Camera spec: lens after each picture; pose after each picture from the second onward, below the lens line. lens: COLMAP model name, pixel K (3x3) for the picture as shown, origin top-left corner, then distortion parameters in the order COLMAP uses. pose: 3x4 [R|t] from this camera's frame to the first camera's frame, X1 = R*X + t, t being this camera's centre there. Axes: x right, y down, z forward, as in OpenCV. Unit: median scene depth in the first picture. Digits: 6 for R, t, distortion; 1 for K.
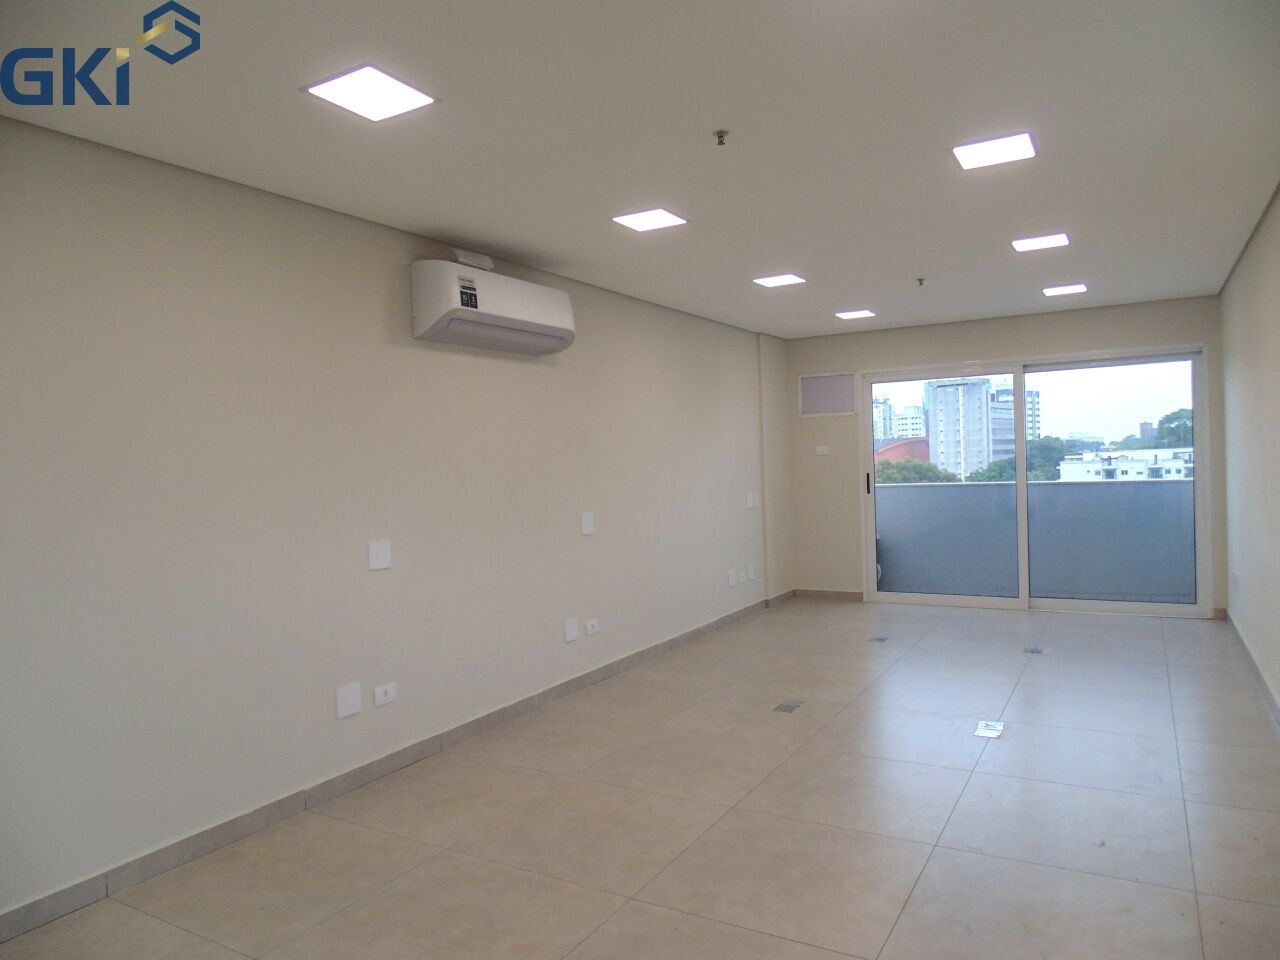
lens RADIAL K [[850.1, 0, 647.4], [0, 850.1, 478.9], [0, 0, 1]] dist [-0.019407, 0.004346]
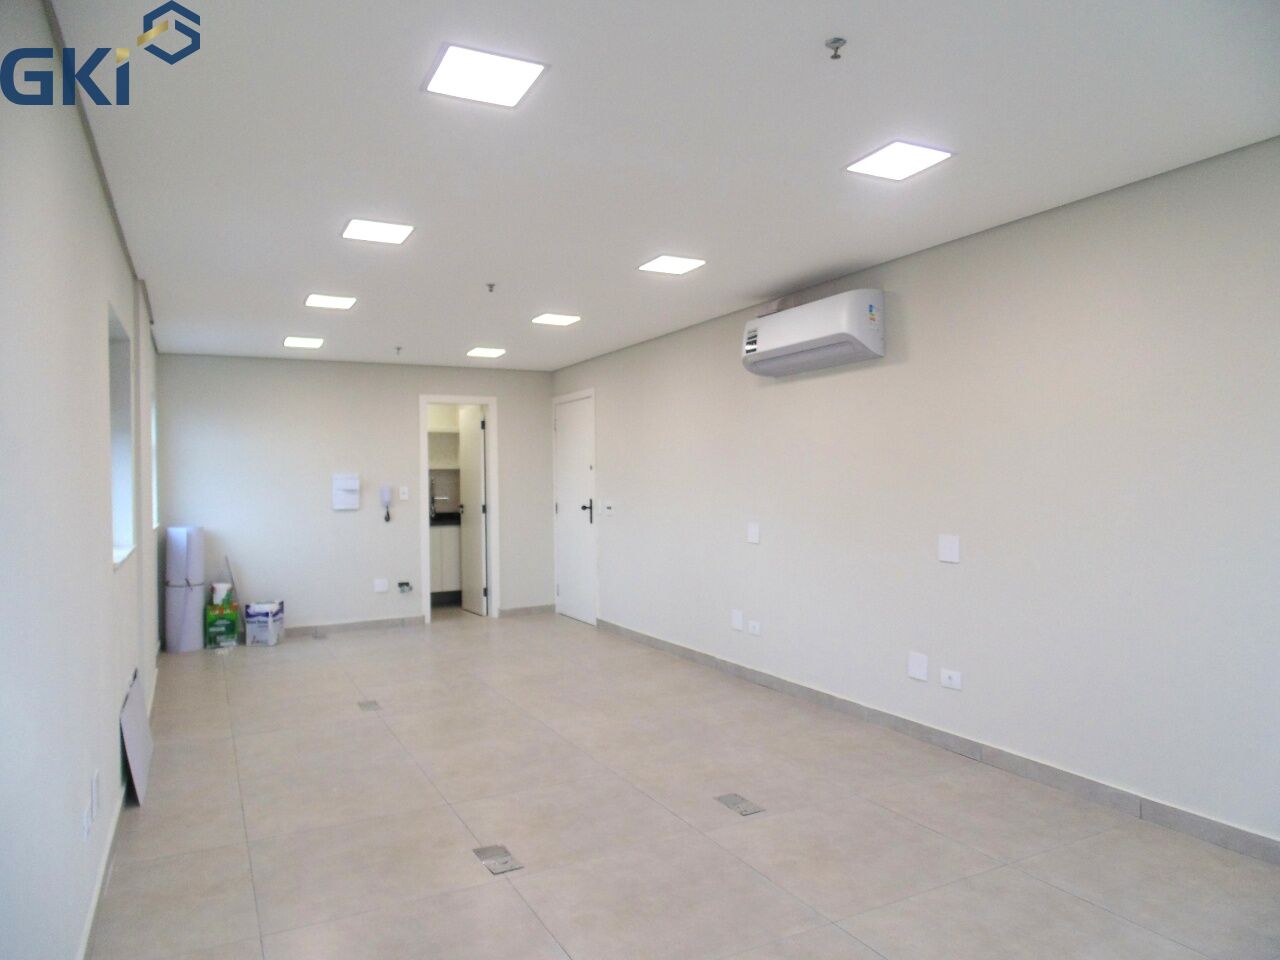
lens RADIAL K [[850.1, 0, 647.4], [0, 850.1, 478.9], [0, 0, 1]] dist [-0.019407, 0.004346]
pose [[-0.528471, 0.042574, -0.847883, 0.920494], [0.014365, 0.999047, 0.041211, -0.060279], [0.848830, 0.009599, -0.528579, 1.454184]]
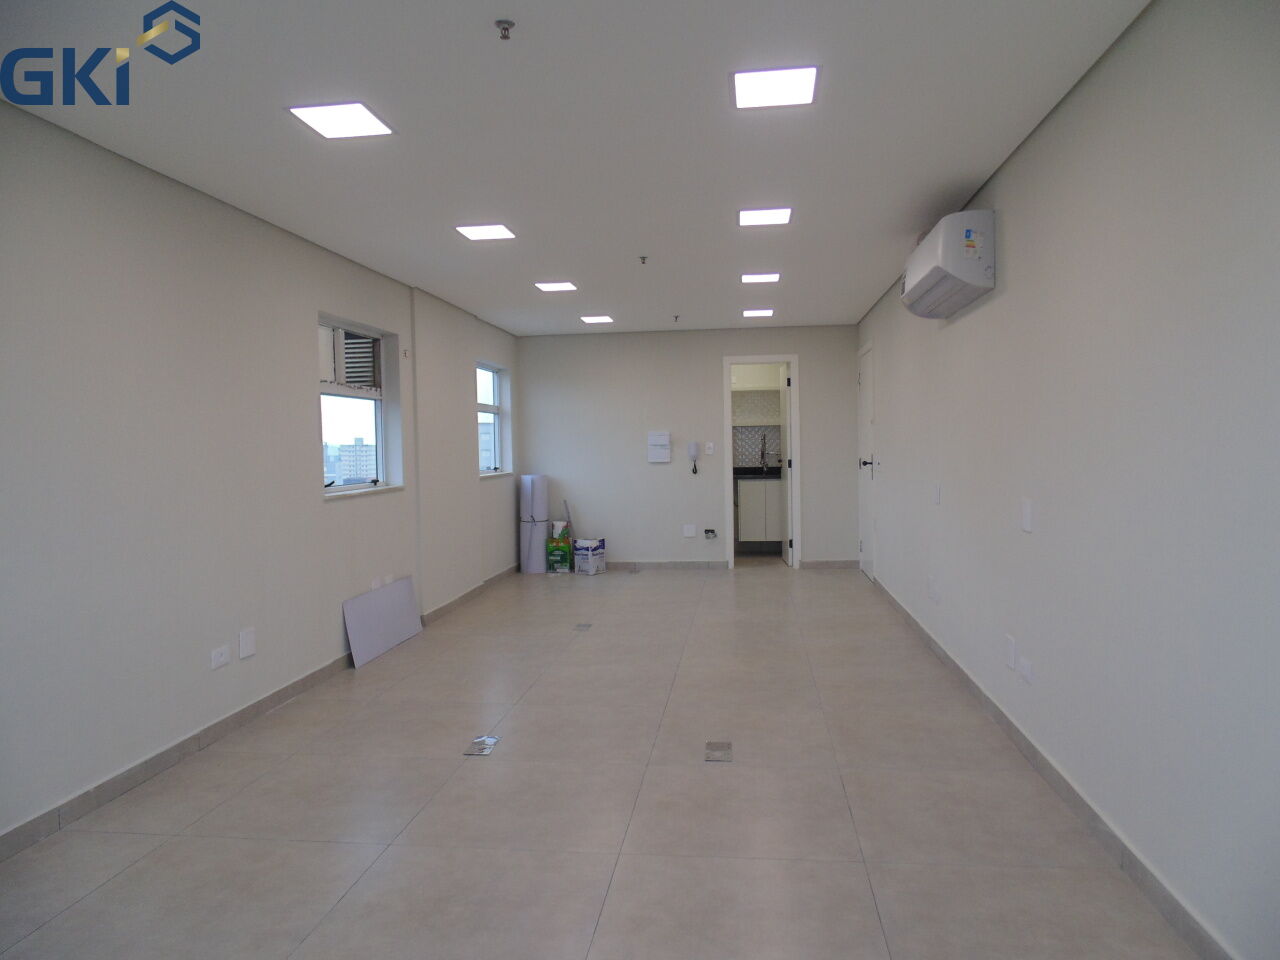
lens RADIAL K [[850.1, 0, 647.4], [0, 850.1, 478.9], [0, 0, 1]] dist [-0.019407, 0.004346]
pose [[-0.916199, 0.068681, -0.394795, 0.565513], [0.042183, 0.996259, 0.075423, -0.046275], [0.398498, 0.052449, -0.915668, 1.831033]]
